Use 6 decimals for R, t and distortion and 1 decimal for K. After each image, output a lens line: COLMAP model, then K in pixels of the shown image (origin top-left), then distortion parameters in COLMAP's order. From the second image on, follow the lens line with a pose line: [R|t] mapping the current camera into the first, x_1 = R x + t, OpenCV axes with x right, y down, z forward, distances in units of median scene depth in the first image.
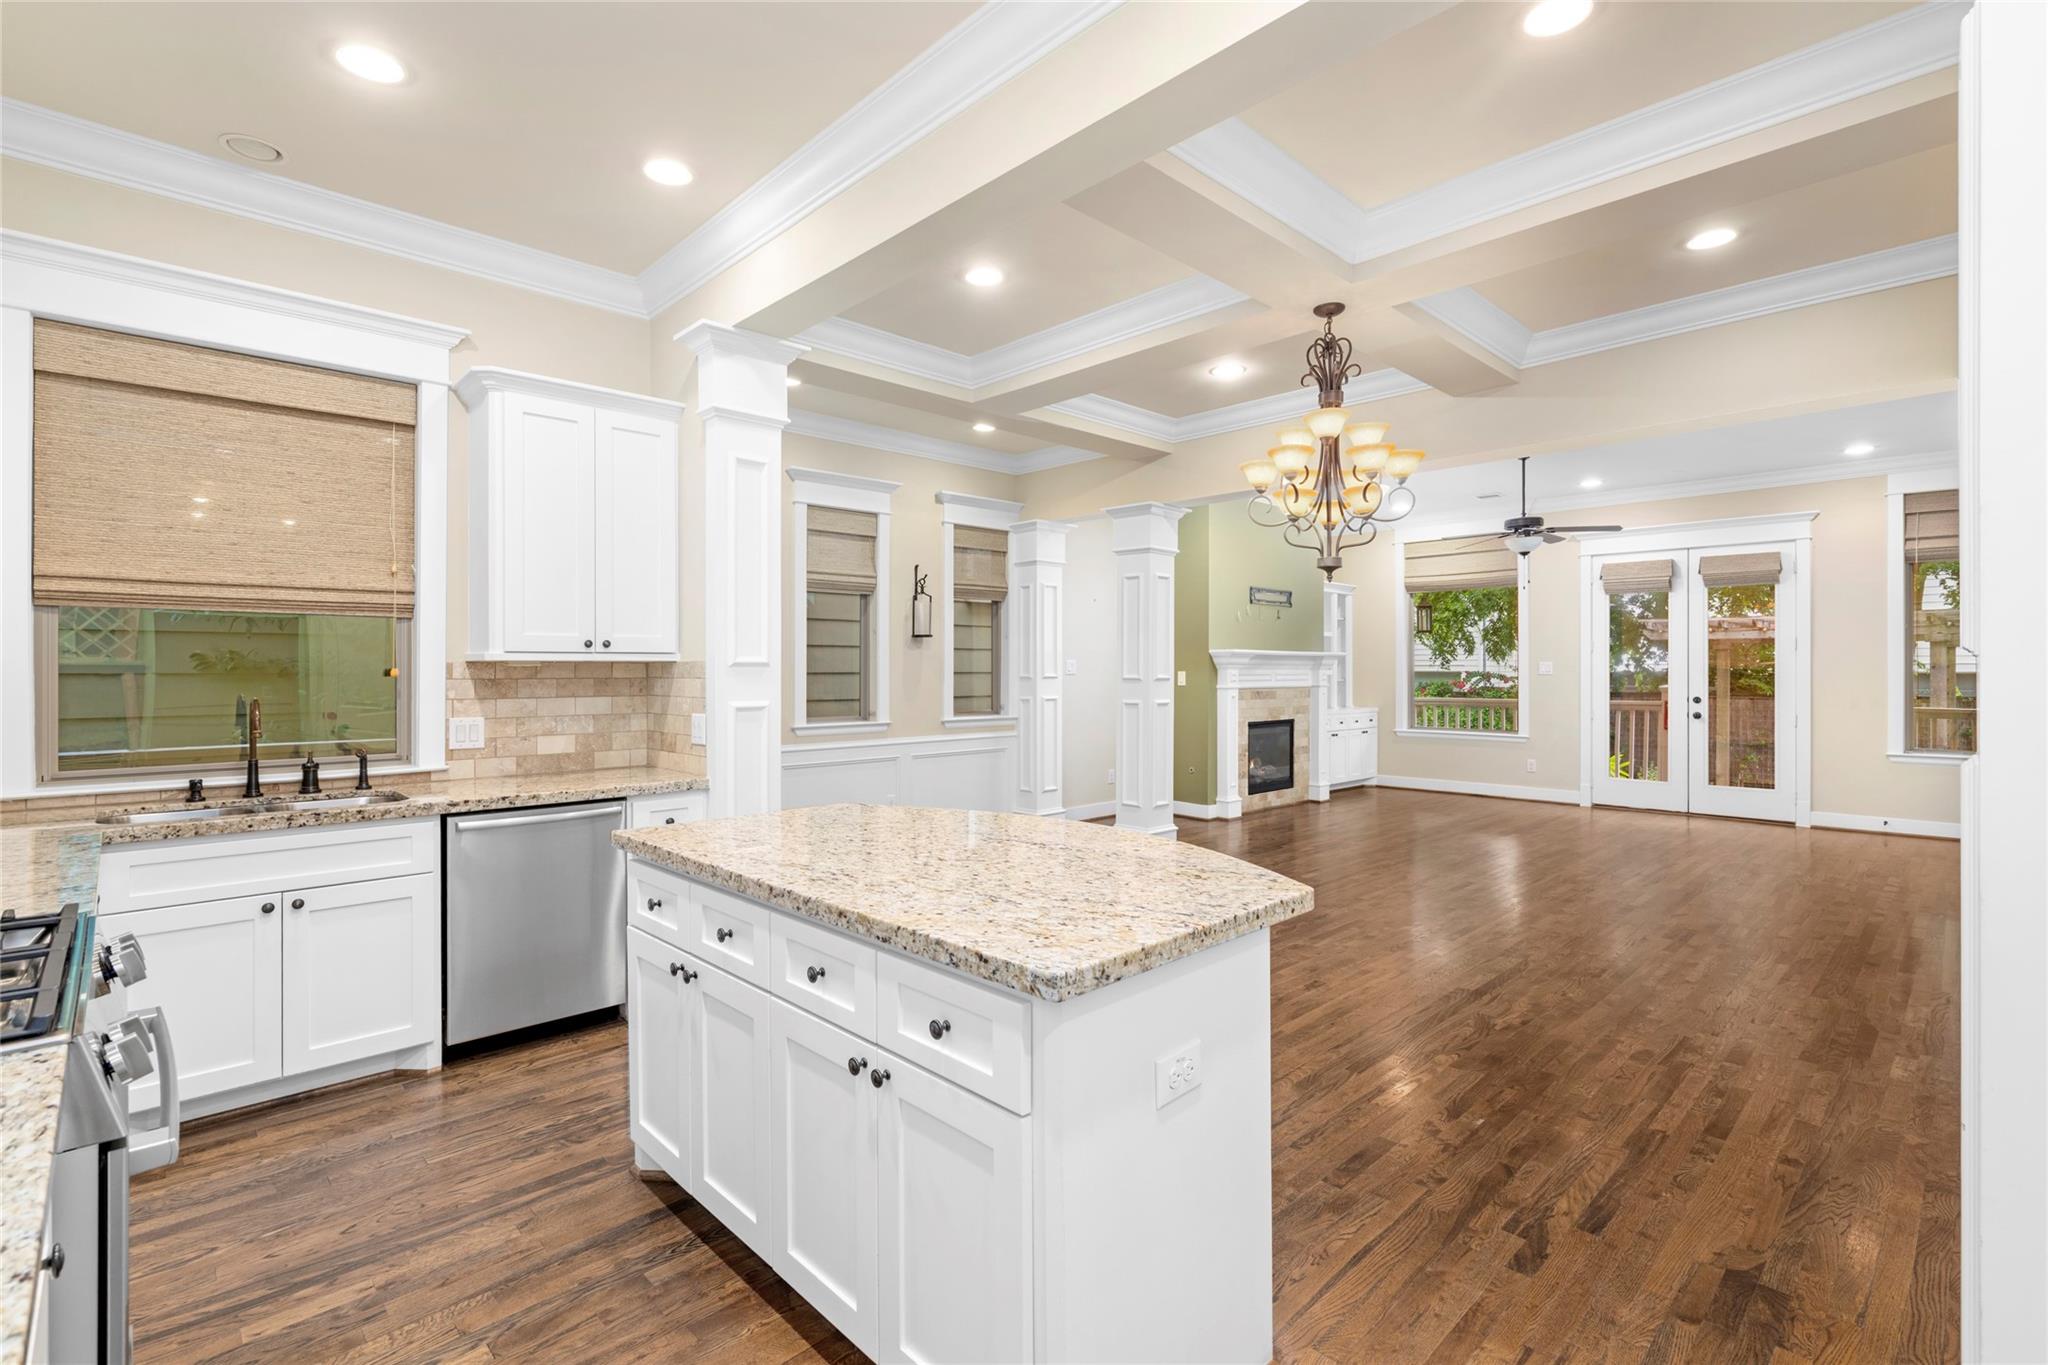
lens RADIAL K [[938.9, 0, 1013.7], [0, 938.9, 672.7], [0, 0, 1]] dist [-0.001896, 0.001216]
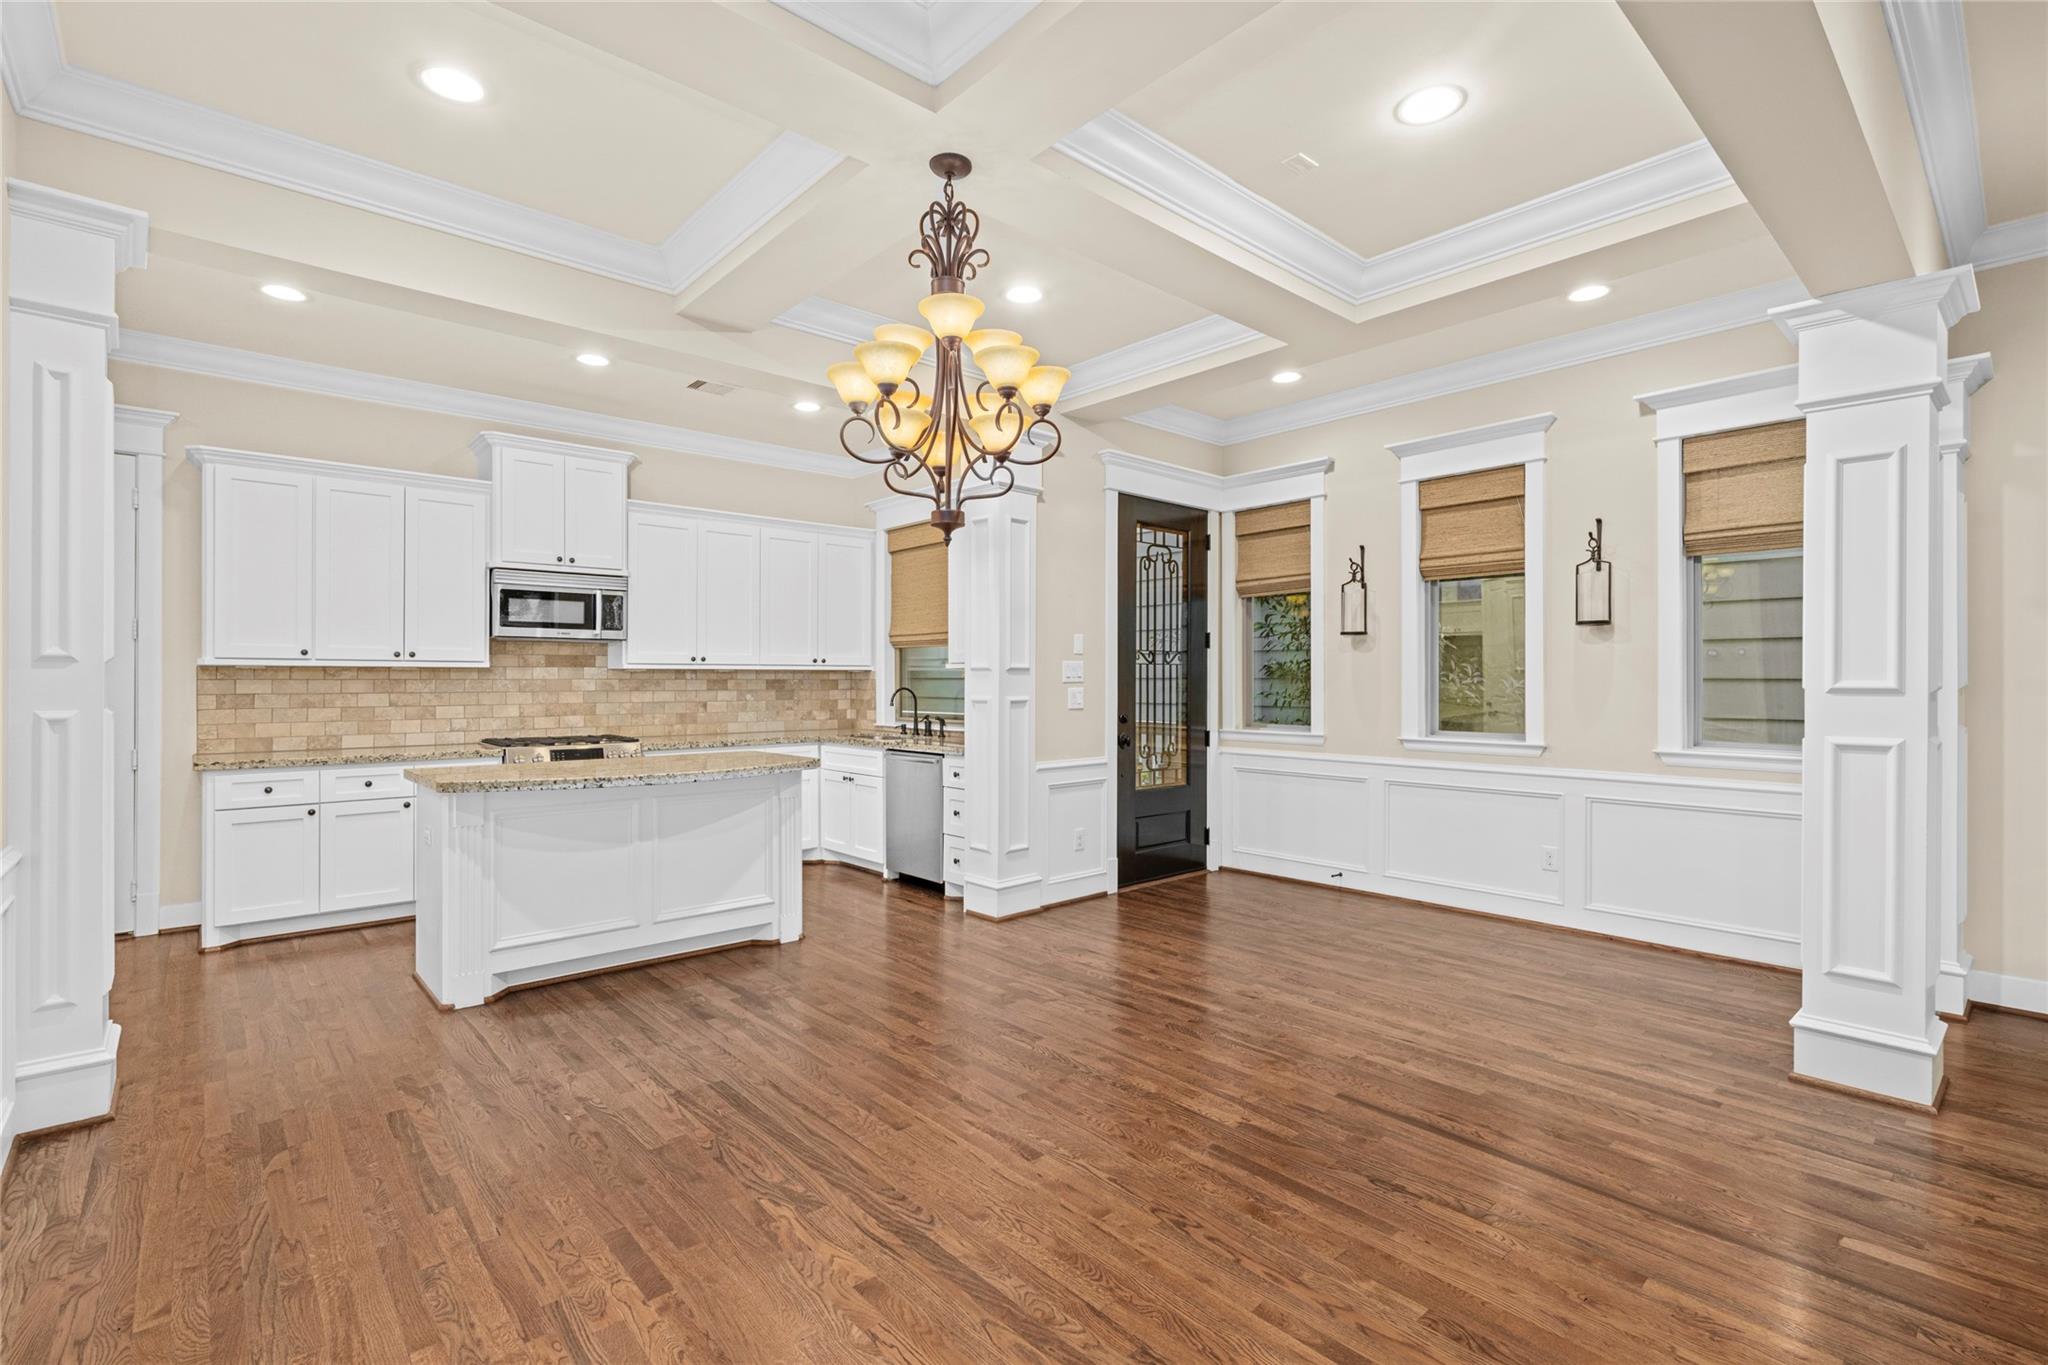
lens RADIAL K [[934.4, 0, 1019.2], [0, 934.4, 680.9], [0, 0, 1]] dist [-0.002102, 0.001353]
pose [[-0.037303, 0.002436, -0.999301, 1.068236], [-0.003101, 0.999992, 0.002554, 0.004561], [0.999299, 0.003194, -0.037295, 1.097723]]
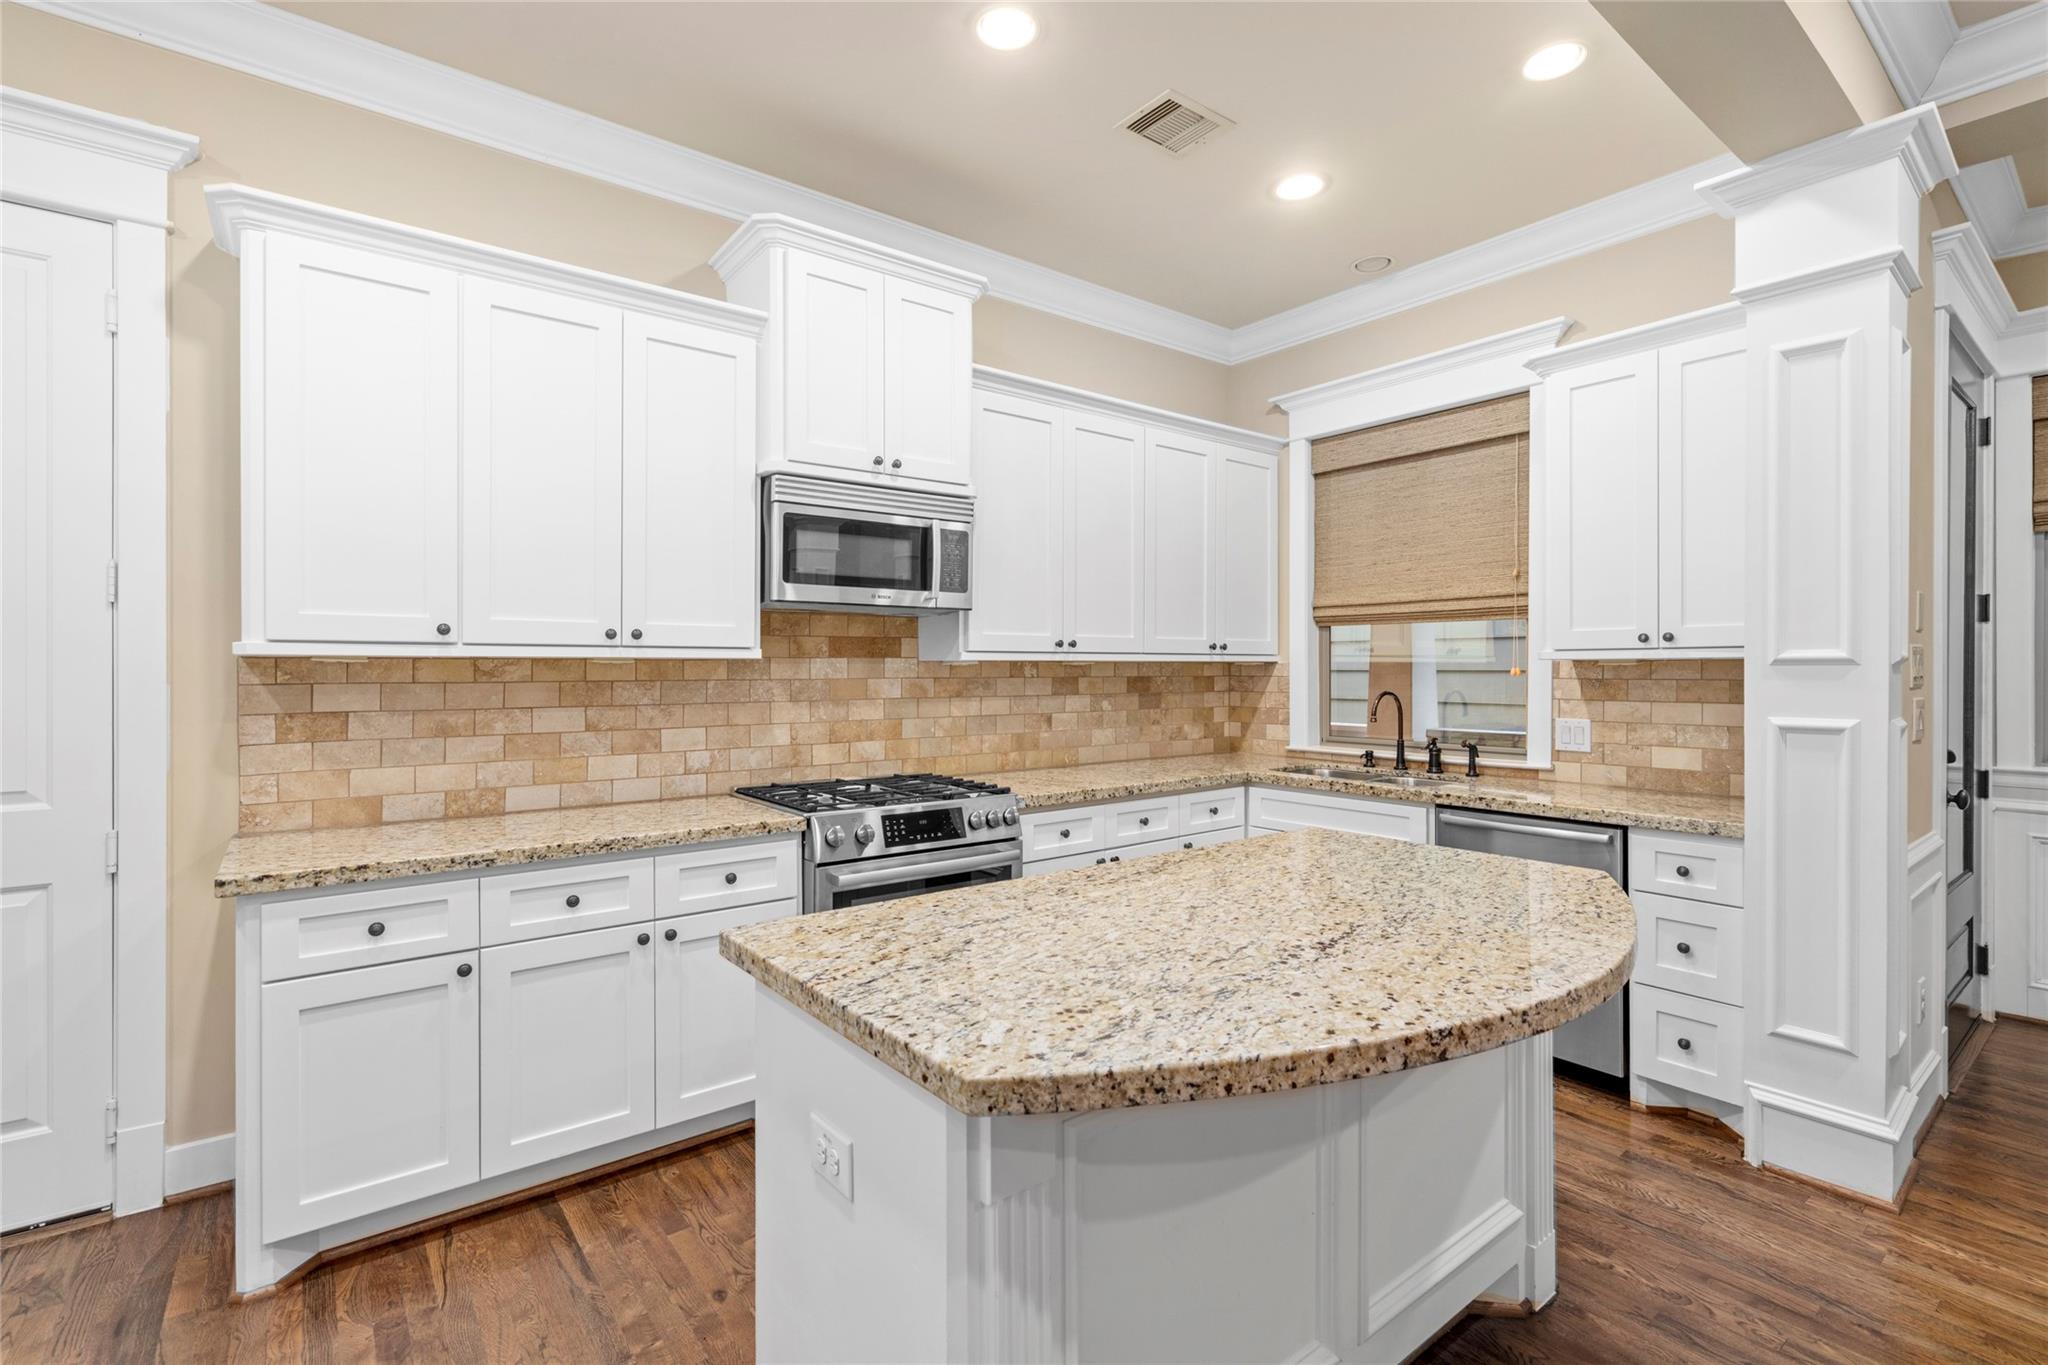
lens RADIAL K [[929.6, 0, 1022.4], [0, 929.6, 677.6], [0, 0, 1]] dist [-0.001111, 0.000637]
pose [[-0.101023, 0.011404, -0.994819, 0.407038], [-0.002344, 0.999929, 0.011701, -0.004057], [0.994881, 0.003514, -0.100989, 0.520001]]
